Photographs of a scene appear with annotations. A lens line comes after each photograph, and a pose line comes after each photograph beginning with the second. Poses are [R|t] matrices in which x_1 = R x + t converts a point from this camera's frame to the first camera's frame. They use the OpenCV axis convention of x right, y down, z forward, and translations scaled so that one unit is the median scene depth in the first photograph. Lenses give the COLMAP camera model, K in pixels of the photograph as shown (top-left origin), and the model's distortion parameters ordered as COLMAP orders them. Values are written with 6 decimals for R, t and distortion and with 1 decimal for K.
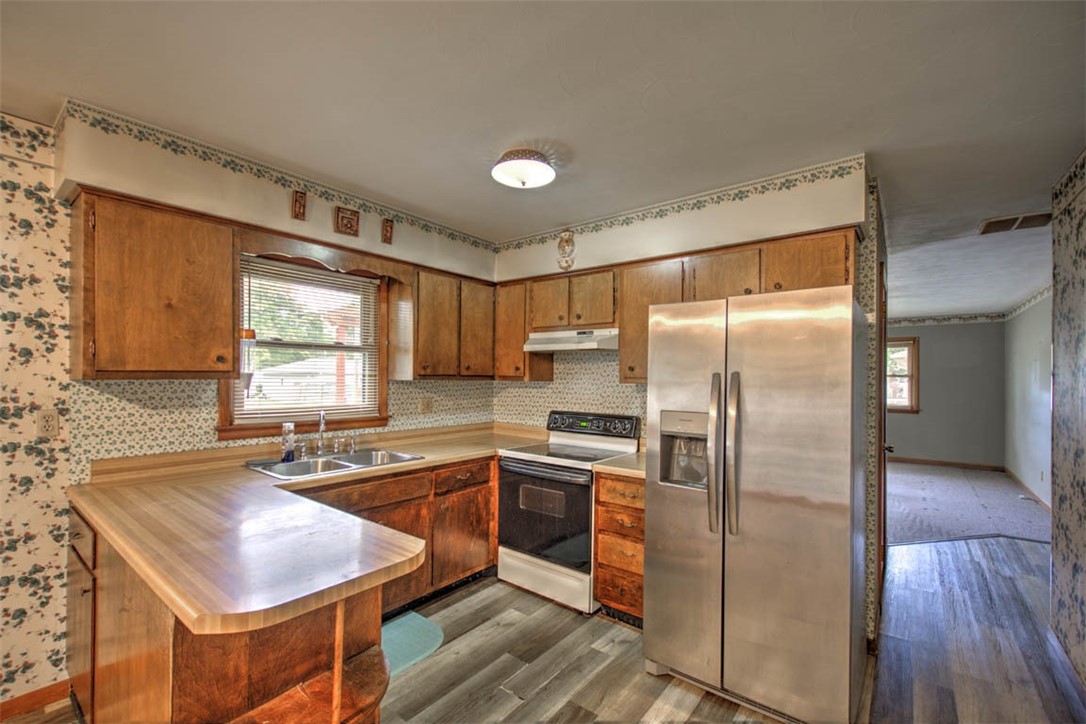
lens RADIAL K [[463.3, 0, 545.3], [0, 463.3, 375.9], [0, 0, 1]] dist [-0.001151, -0.000802]
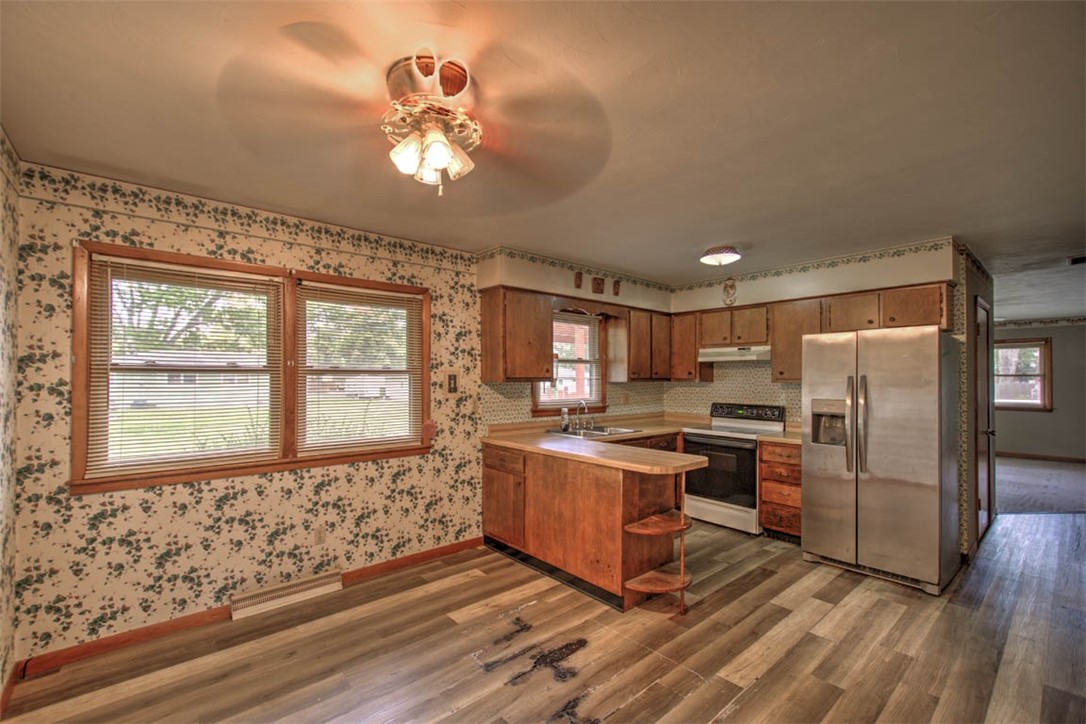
lens RADIAL K [[463.3, 0, 543.7], [0, 463.3, 374.8], [0, 0, 1]] dist [-0.001151, -0.000802]
pose [[0.981586, -0.008448, -0.190836, -0.303978], [0.007168, 0.999947, -0.007394, -0.005273], [0.190889, 0.005890, 0.981594, -0.648983]]
